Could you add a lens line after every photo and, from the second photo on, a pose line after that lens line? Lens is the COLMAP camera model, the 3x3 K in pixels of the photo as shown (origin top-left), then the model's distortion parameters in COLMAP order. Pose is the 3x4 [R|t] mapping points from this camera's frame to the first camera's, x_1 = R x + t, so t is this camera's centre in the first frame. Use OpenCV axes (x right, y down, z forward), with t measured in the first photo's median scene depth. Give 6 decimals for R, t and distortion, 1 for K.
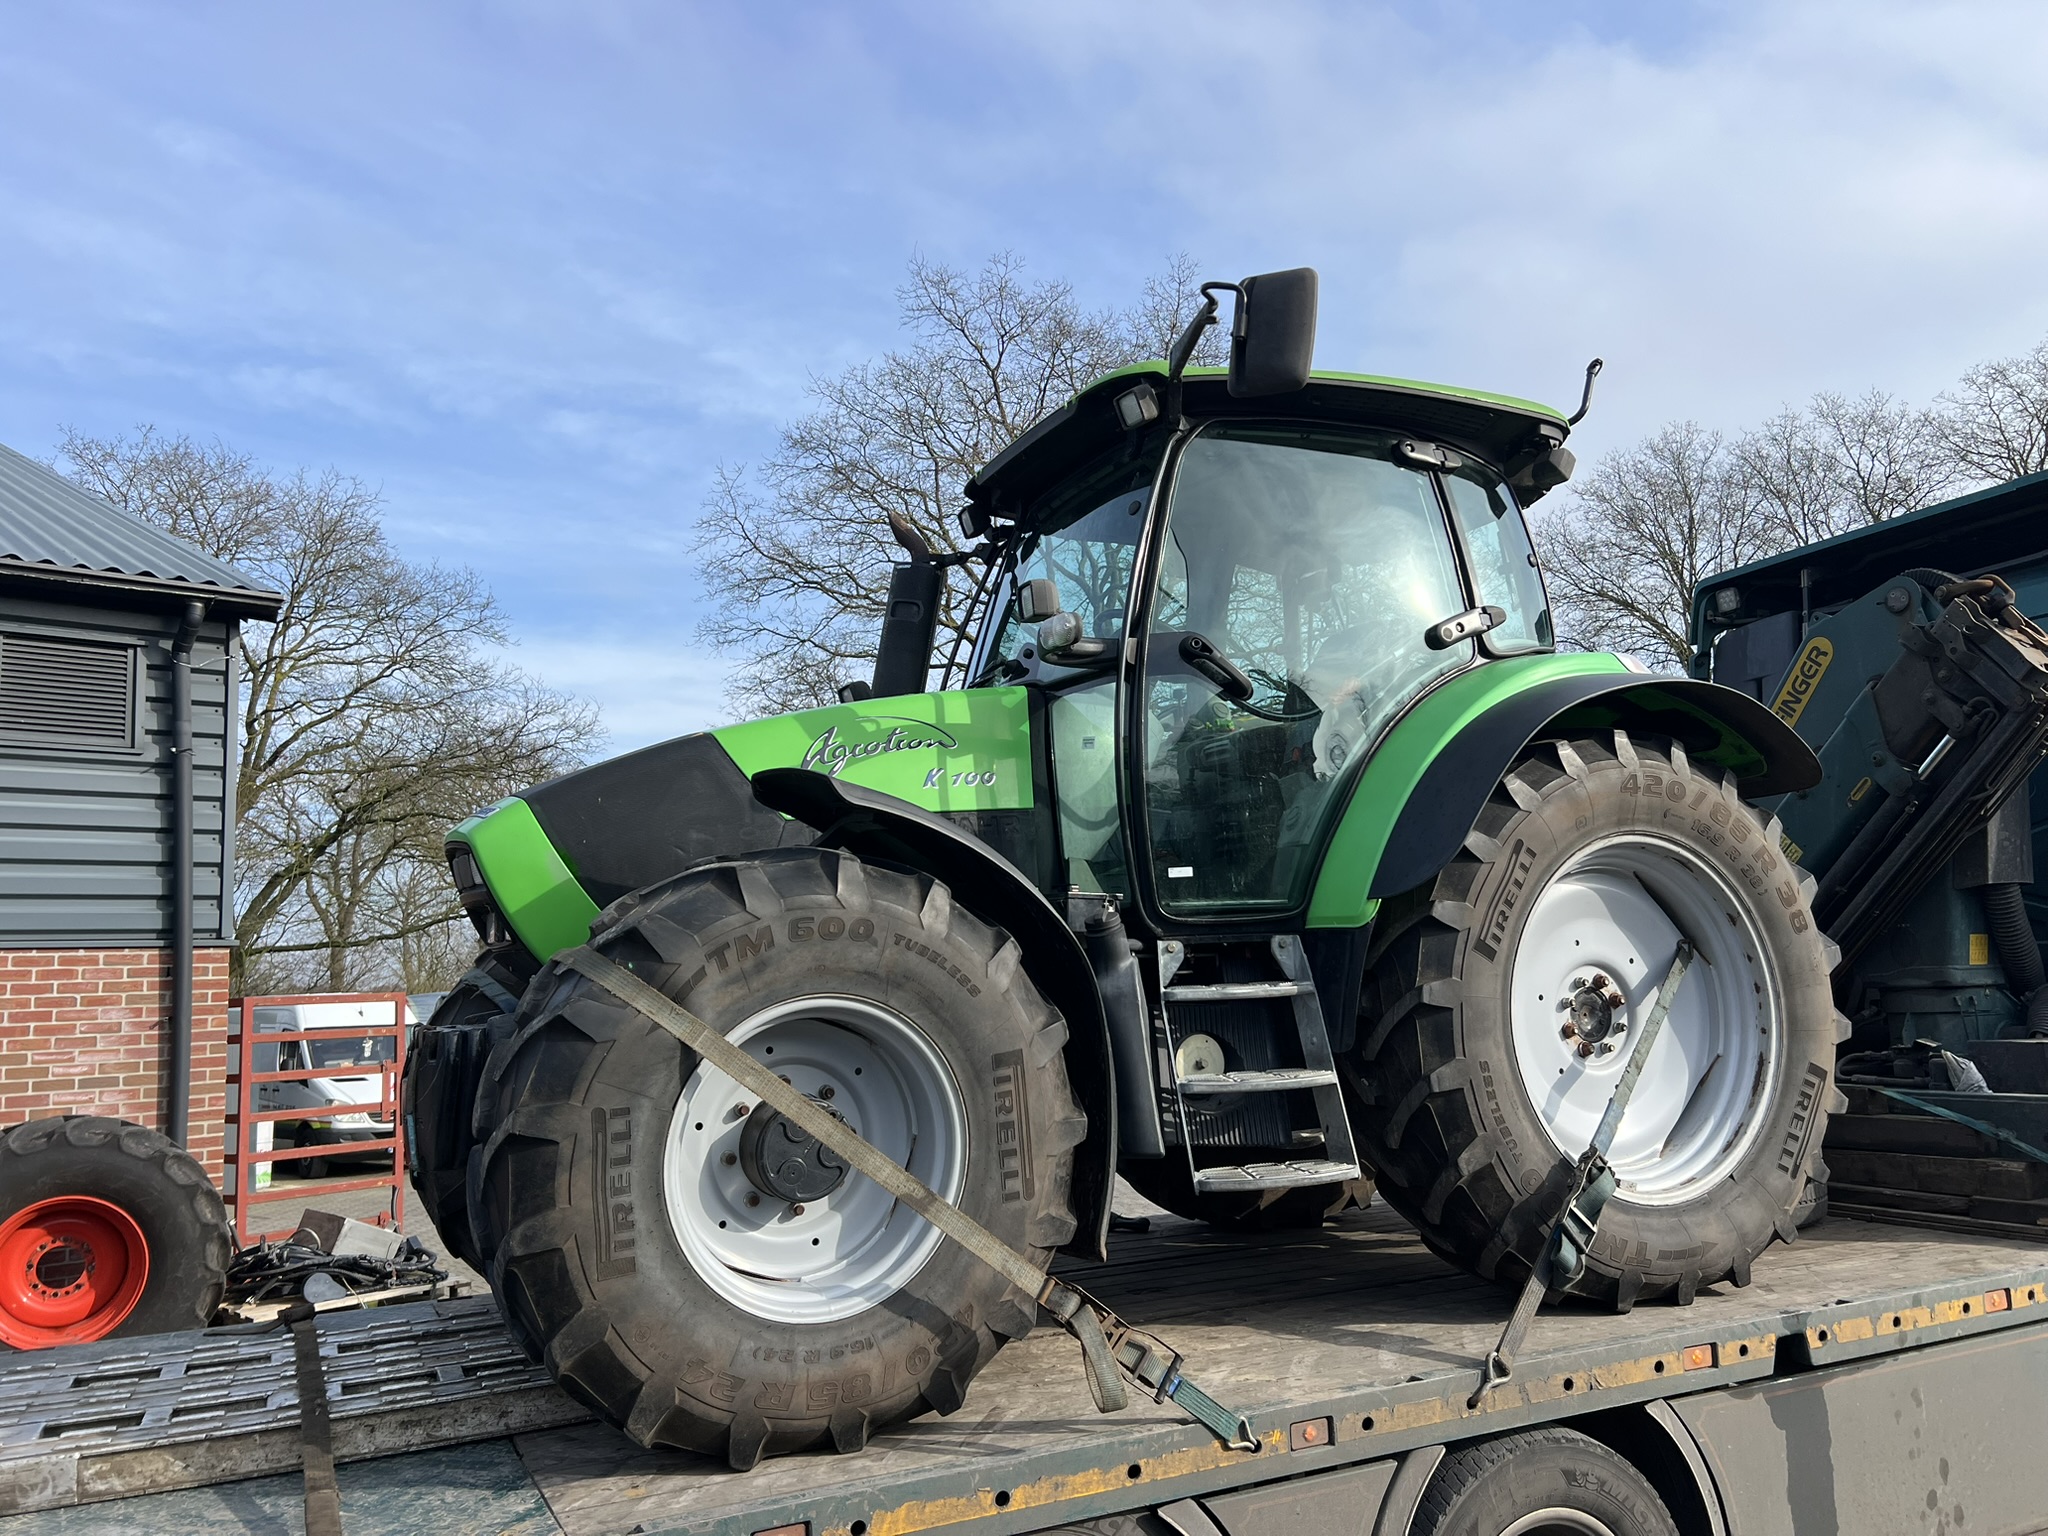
lens RADIAL K [[1530.6, 0, 1026.1], [0, 1530.6, 764.9], [0, 0, 1]] dist [0.056209, -0.055424]
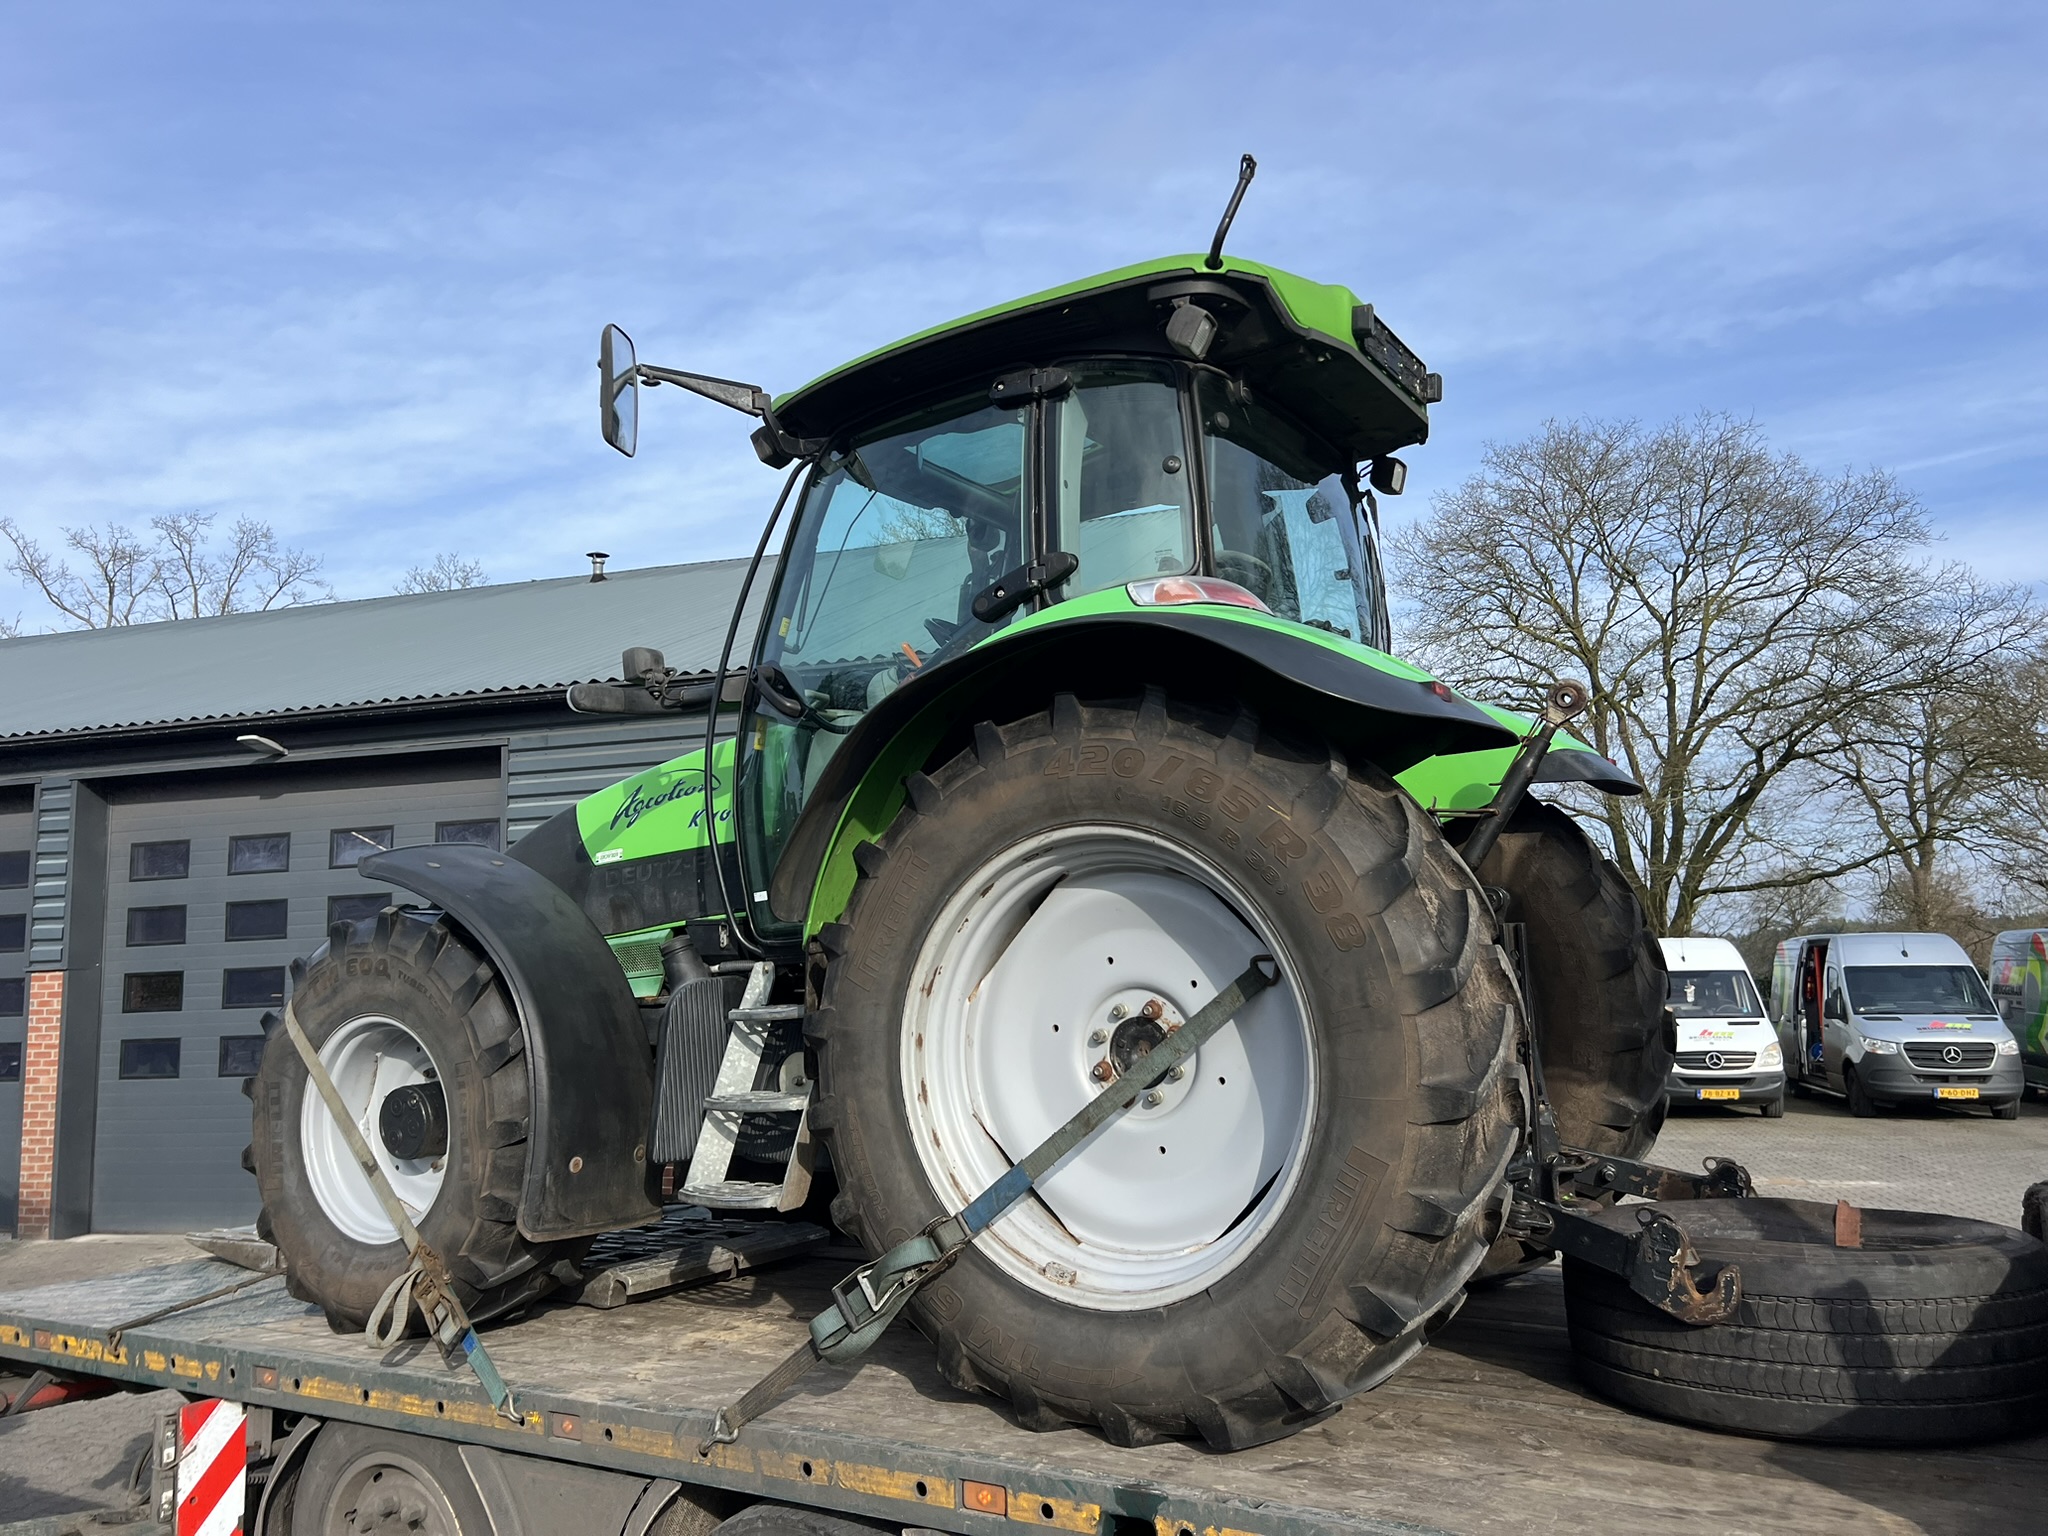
lens RADIAL K [[1538.4, 0, 1037.3], [0, 1538.4, 750.3], [0, 0, 1]] dist [0.022463, -0.002673]
pose [[0.529757, -0.102862, -0.841889, 1.157297], [0.133681, 0.990338, -0.036881, 0.037247], [0.837548, -0.093006, 0.538389, 0.635544]]
